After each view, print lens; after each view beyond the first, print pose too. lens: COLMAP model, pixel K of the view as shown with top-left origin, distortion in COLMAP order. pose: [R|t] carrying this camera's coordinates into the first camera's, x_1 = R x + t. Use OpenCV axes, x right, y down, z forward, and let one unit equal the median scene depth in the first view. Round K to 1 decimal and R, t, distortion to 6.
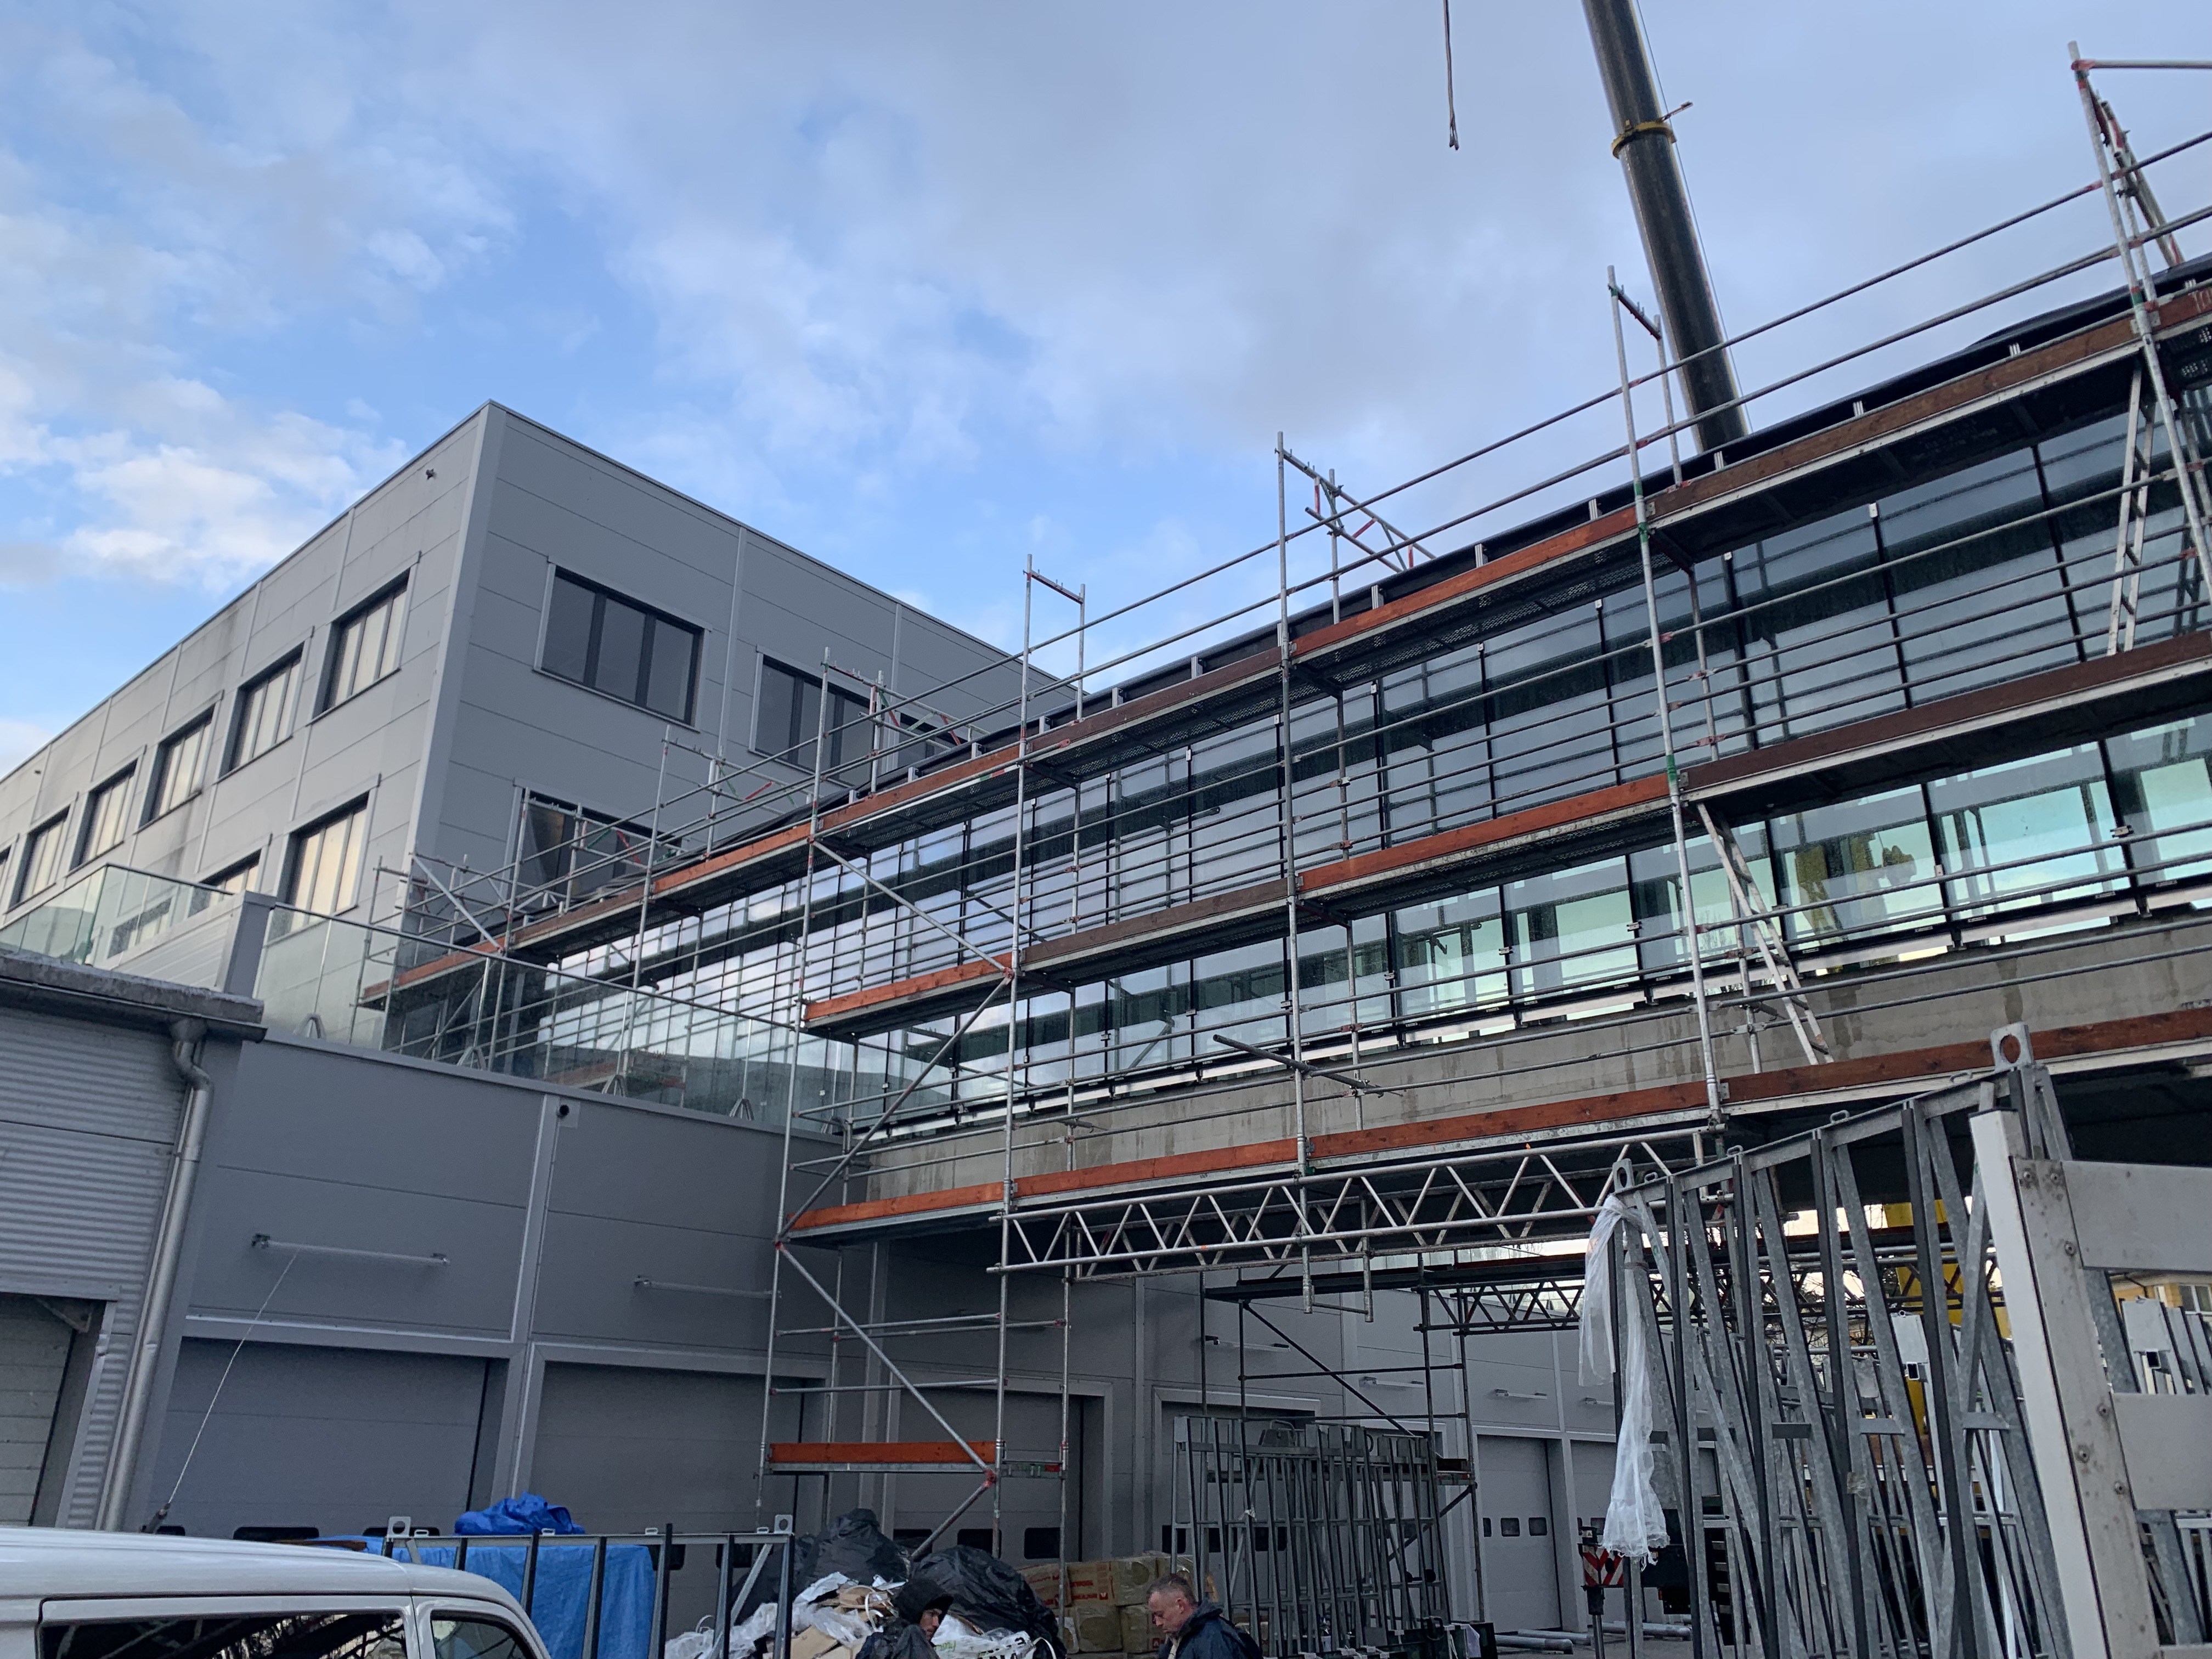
lens RADIAL K [[1688.6, 0, 1082.2], [0, 1688.6, 830.5], [0, 0, 1]] dist [0.034917, -0.028745]
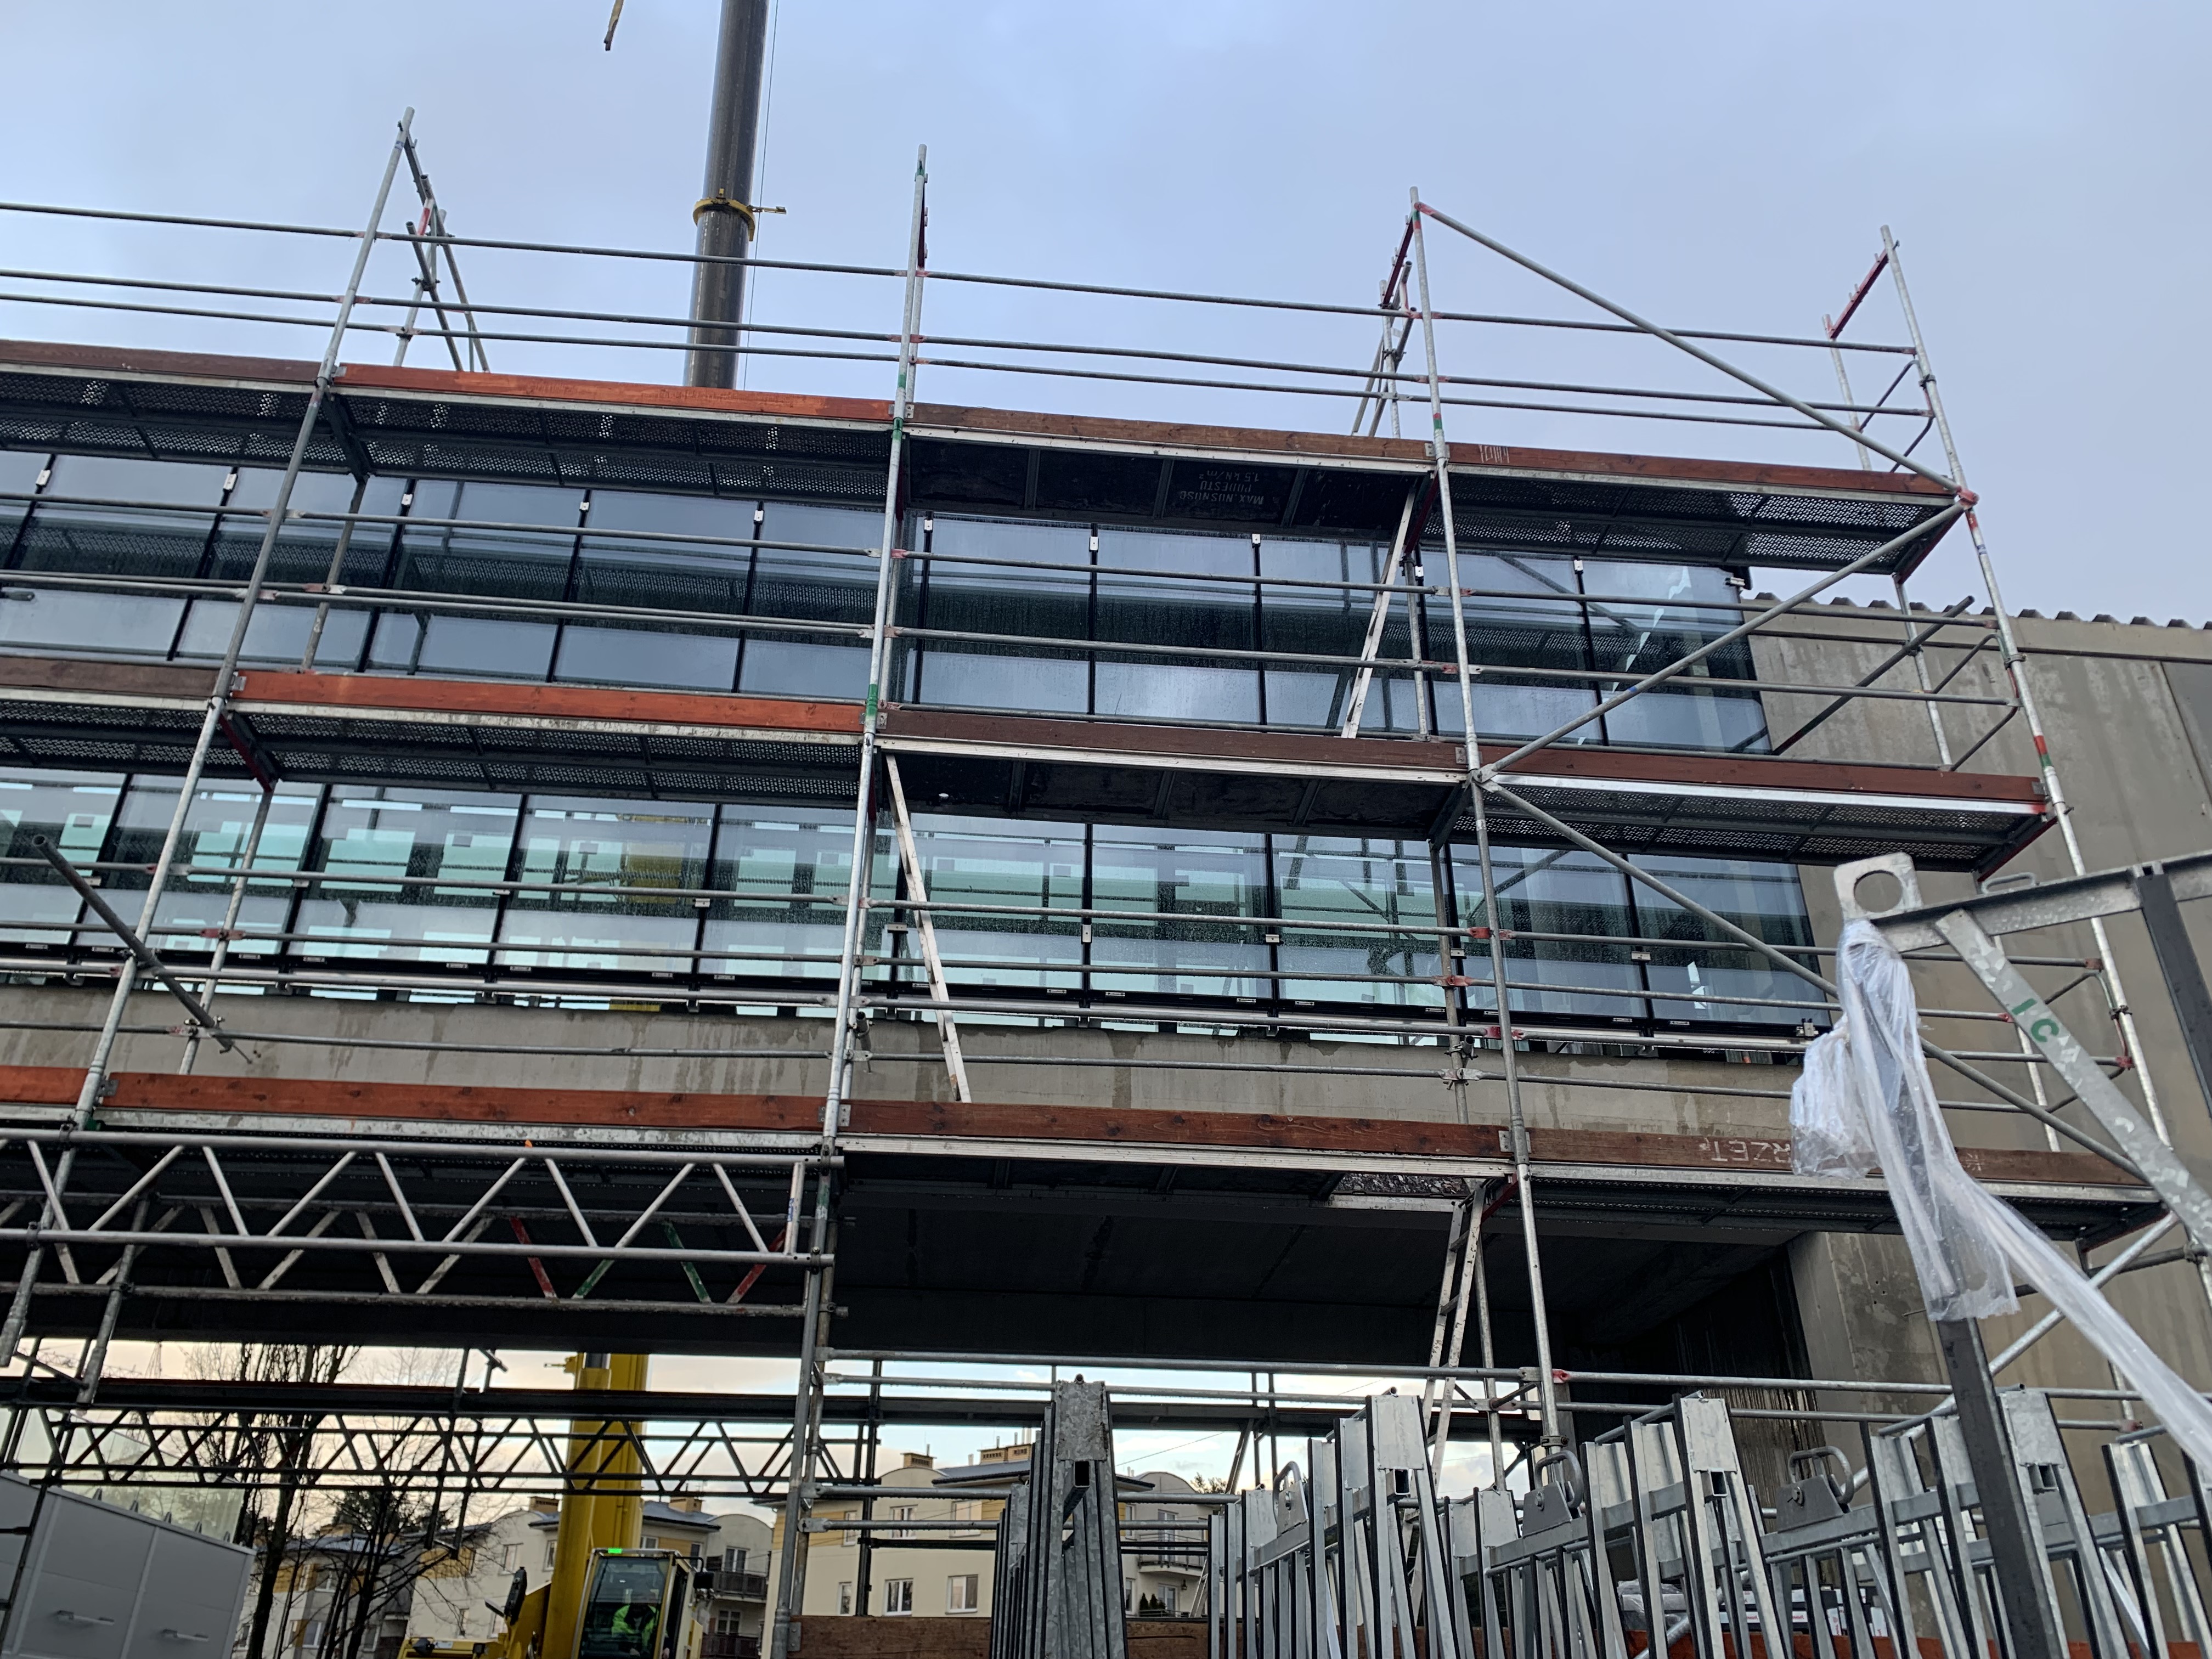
lens RADIAL K [[1688.6, 0, 1082.2], [0, 1688.6, 830.5], [0, 0, 1]] dist [0.034917, -0.028745]
pose [[0.669792, 0.358780, 0.650120, -0.057829], [-0.271637, 0.933227, -0.235161, 0.161147], [-0.691081, -0.019088, 0.722526, 0.365107]]
